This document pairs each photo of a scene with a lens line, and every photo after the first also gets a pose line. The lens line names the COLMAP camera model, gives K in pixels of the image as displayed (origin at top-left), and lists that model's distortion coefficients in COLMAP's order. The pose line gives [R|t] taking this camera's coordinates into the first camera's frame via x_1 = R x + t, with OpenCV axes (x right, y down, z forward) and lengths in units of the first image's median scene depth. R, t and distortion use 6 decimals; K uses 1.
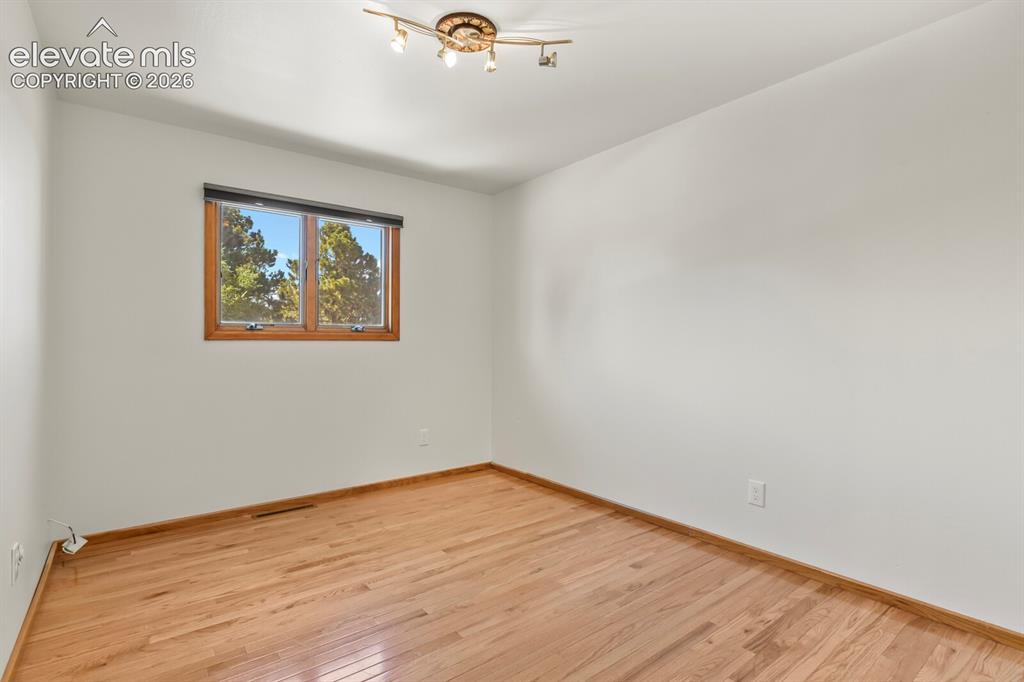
lens RADIAL K [[496.6, 0, 513.2], [0, 496.6, 339.5], [0, 0, 1]] dist [-0.005163, -0.004721]
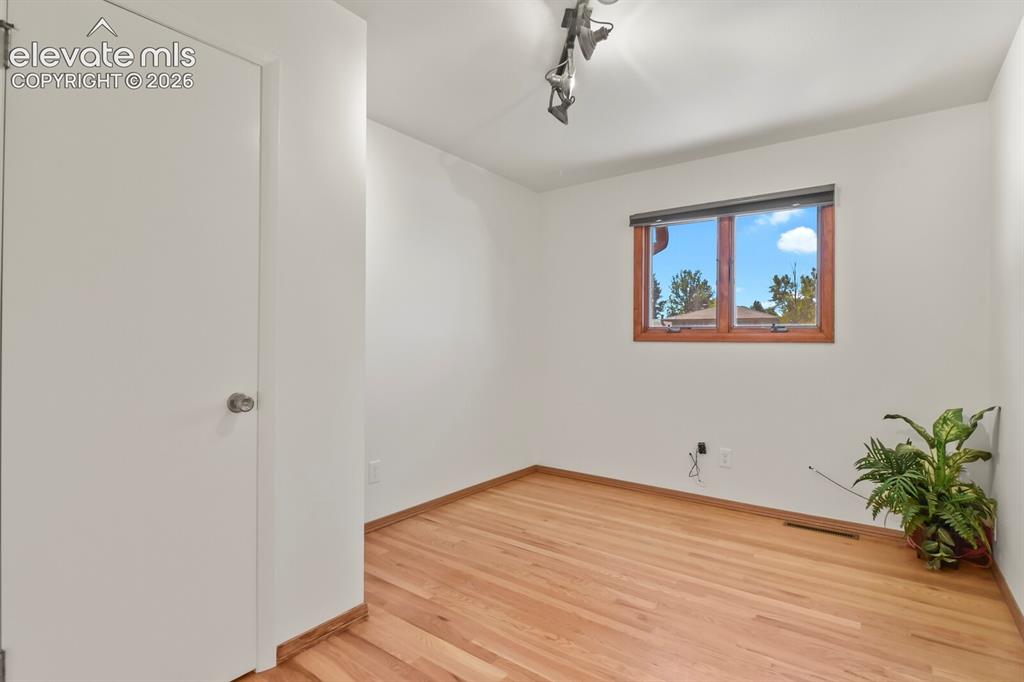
lens RADIAL K [[496.6, 0, 510.9], [0, 496.6, 343.9], [0, 0, 1]] dist [-0.005163, -0.004721]
pose [[0.251827, 0.008178, -0.967738, 0.442689], [-0.009594, 0.999936, 0.005954, 0.004196], [0.967725, 0.007785, 0.251889, 0.343547]]
